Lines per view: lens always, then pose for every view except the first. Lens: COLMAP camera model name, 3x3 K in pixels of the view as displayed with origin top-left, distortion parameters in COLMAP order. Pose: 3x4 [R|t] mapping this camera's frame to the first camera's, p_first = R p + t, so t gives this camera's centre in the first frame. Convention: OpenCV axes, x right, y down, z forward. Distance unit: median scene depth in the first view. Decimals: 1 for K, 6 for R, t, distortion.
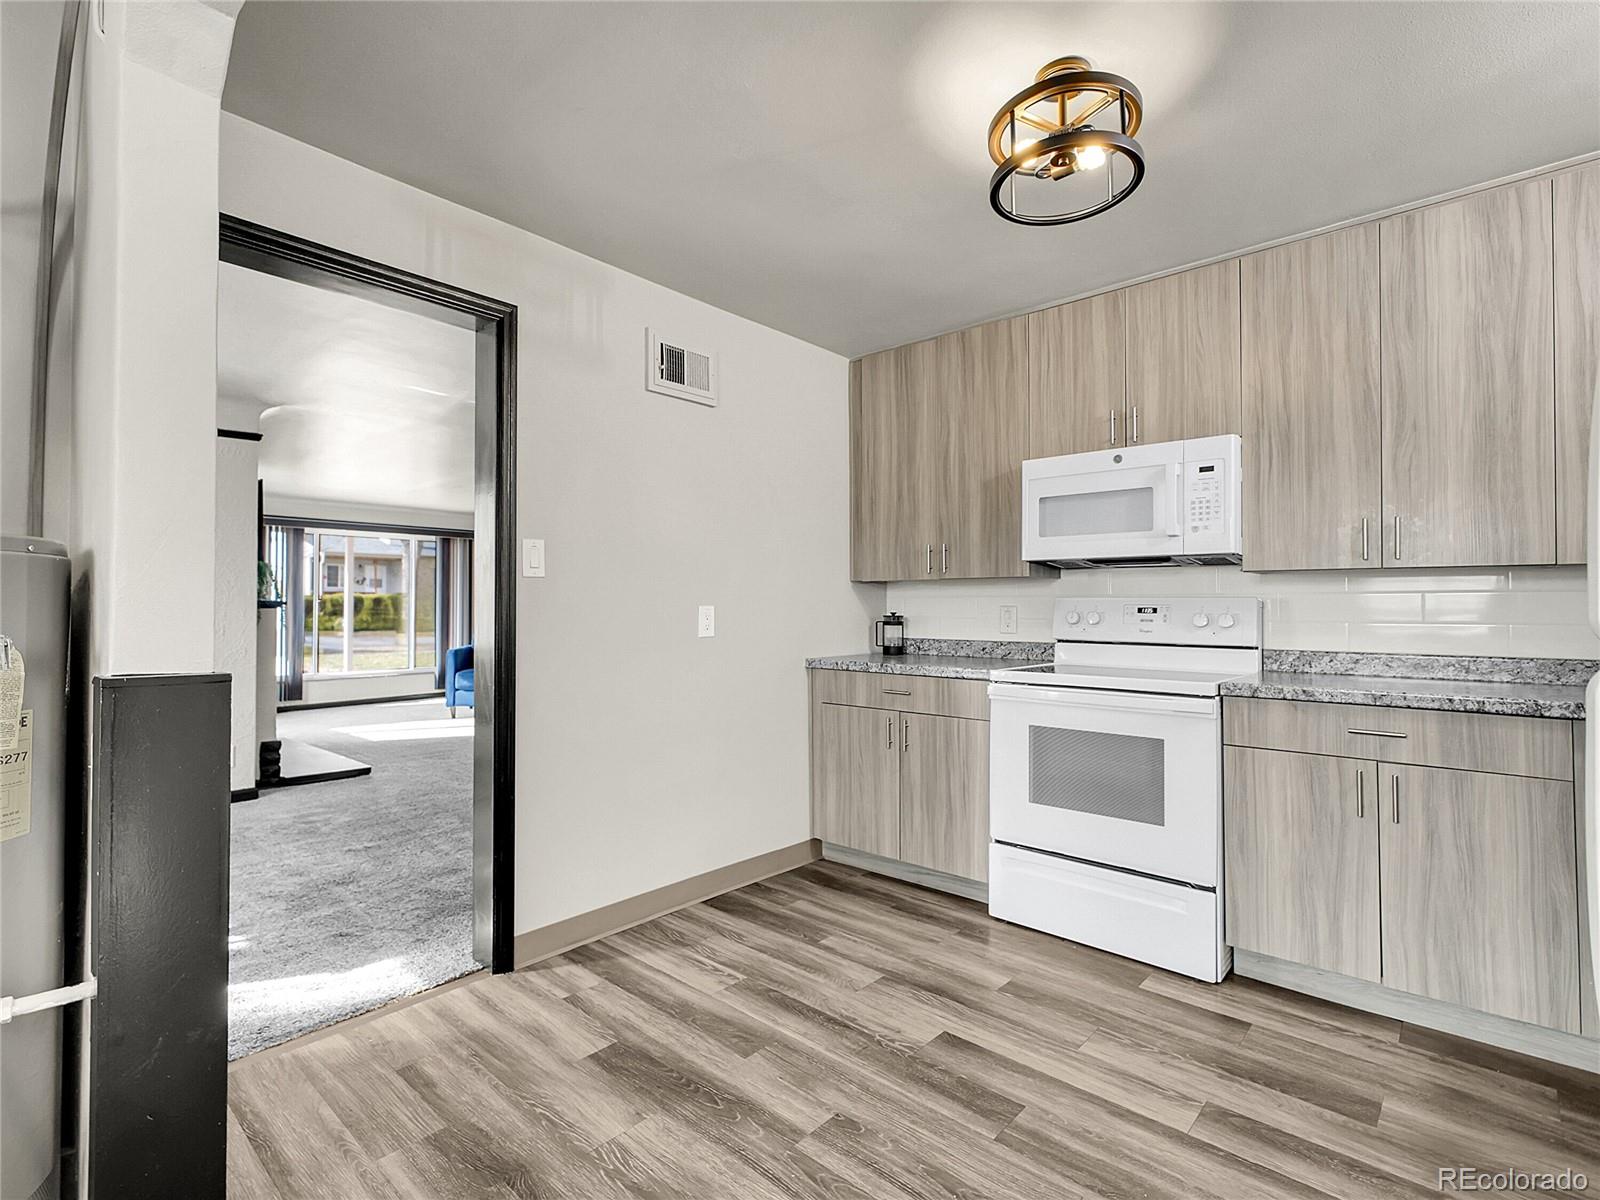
lens RADIAL K [[776.0, 0, 800.5], [0, 776.0, 594.4], [0, 0, 1]] dist [0.000335, 0.001105]
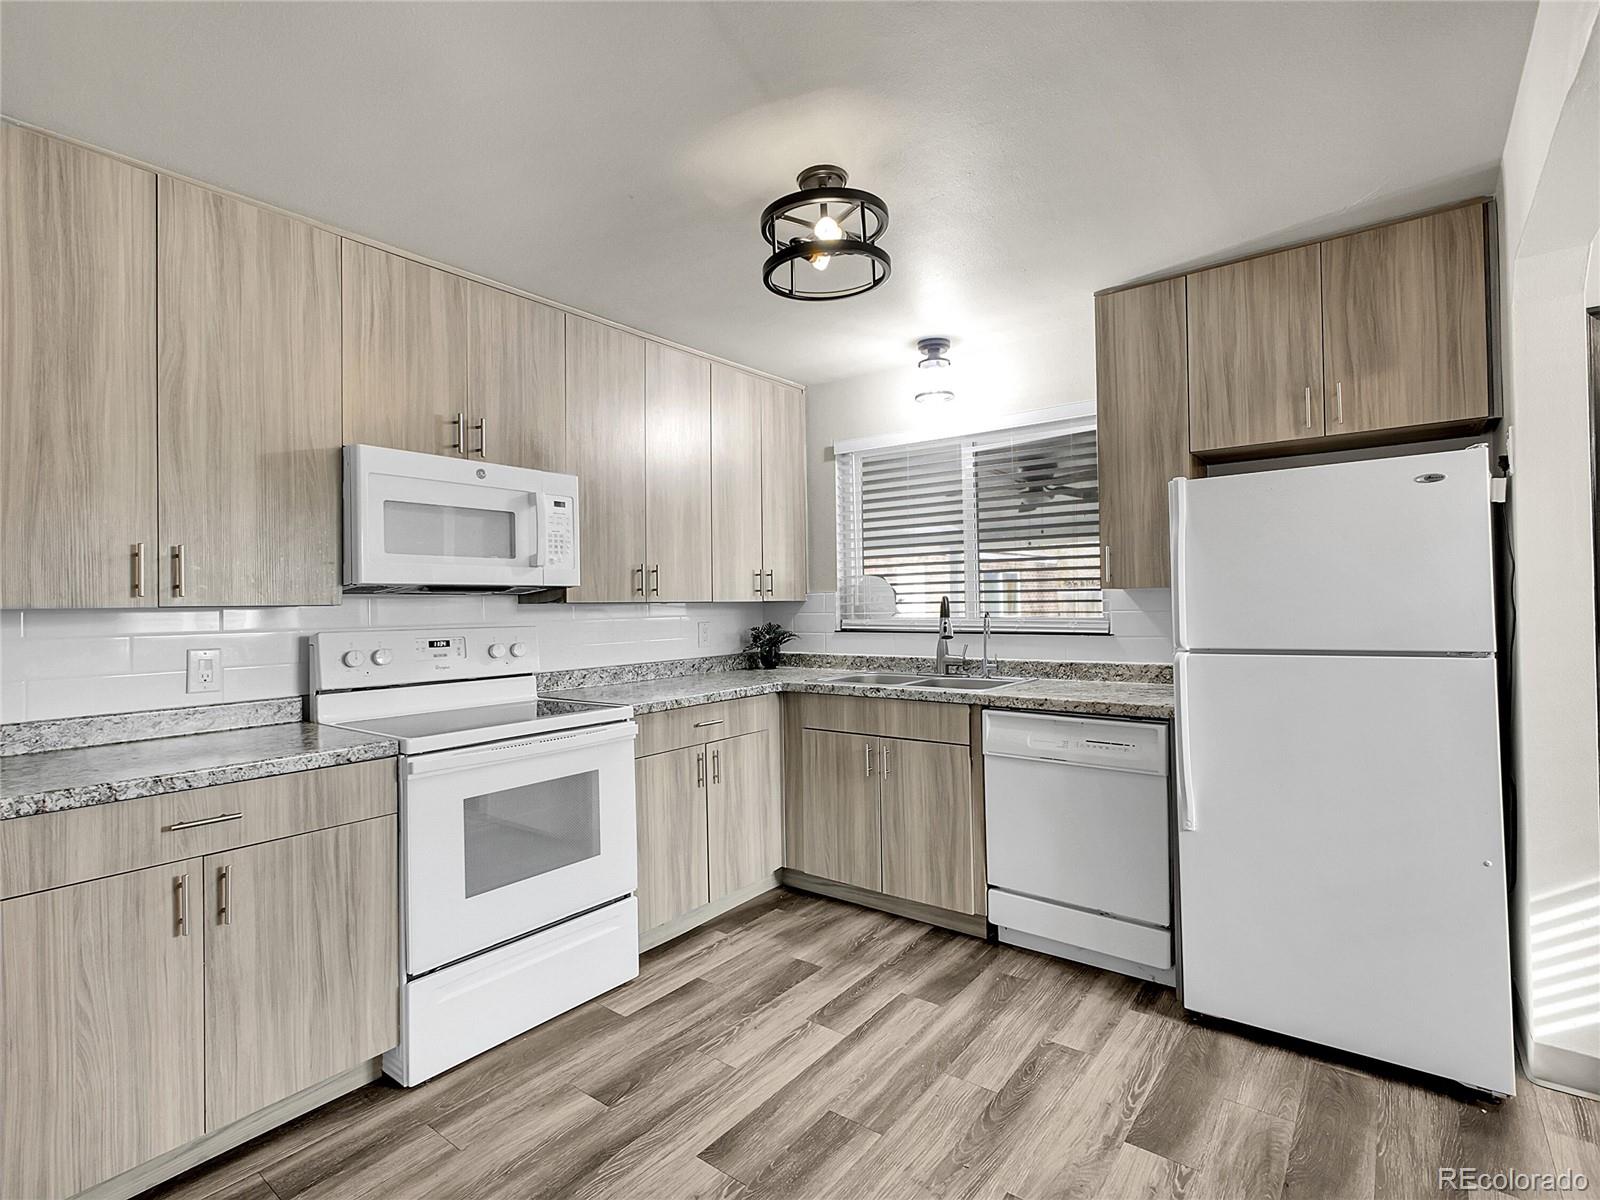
lens RADIAL K [[776.0, 0, 800.5], [0, 776.0, 594.4], [0, 0, 1]] dist [0.000335, 0.001105]
pose [[-0.074953, 0.010525, 0.997132, -0.590905], [-0.000782, 0.999943, -0.010613, -0.033781], [-0.997187, -0.001575, -0.074940, 0.840604]]
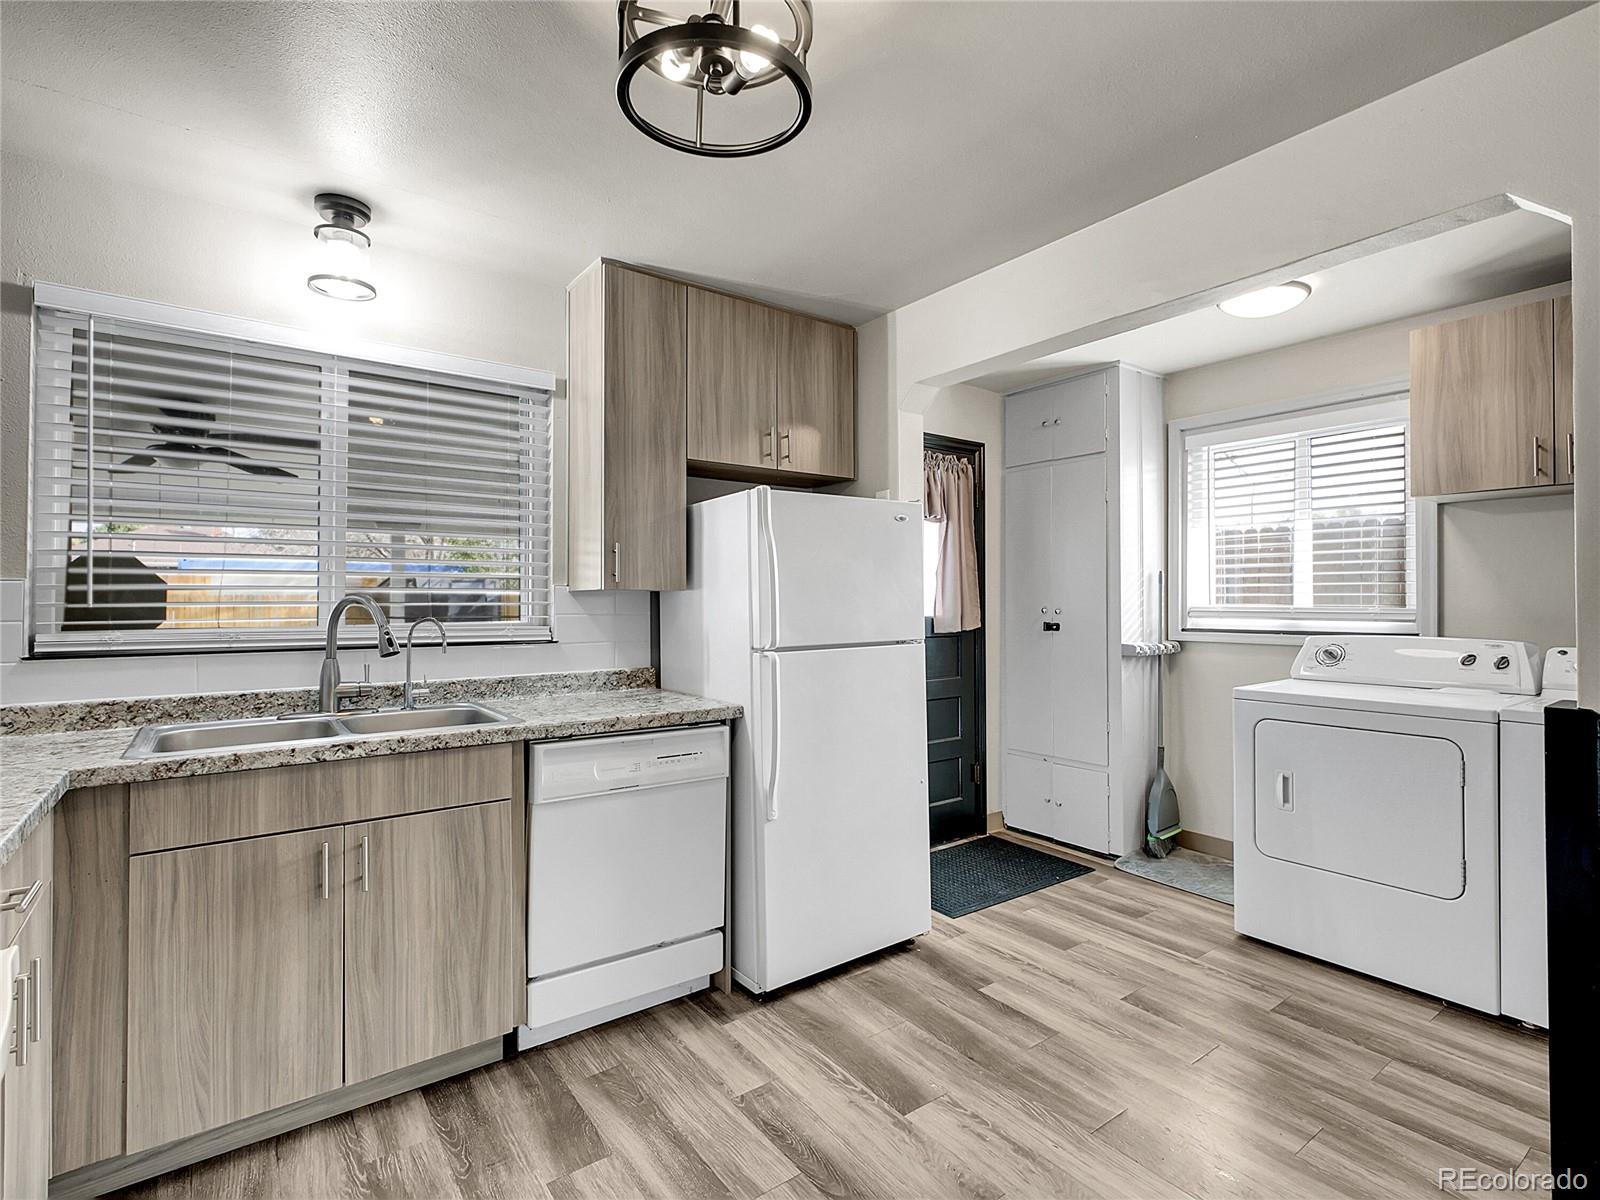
lens RADIAL K [[776.0, 0, 800.5], [0, 776.0, 594.4], [0, 0, 1]] dist [0.000335, 0.001105]
pose [[-0.978456, 0.003844, 0.206422, 0.074802], [-0.001734, 0.999638, -0.026838, -0.020305], [-0.206450, -0.026618, -0.978095, 1.274495]]
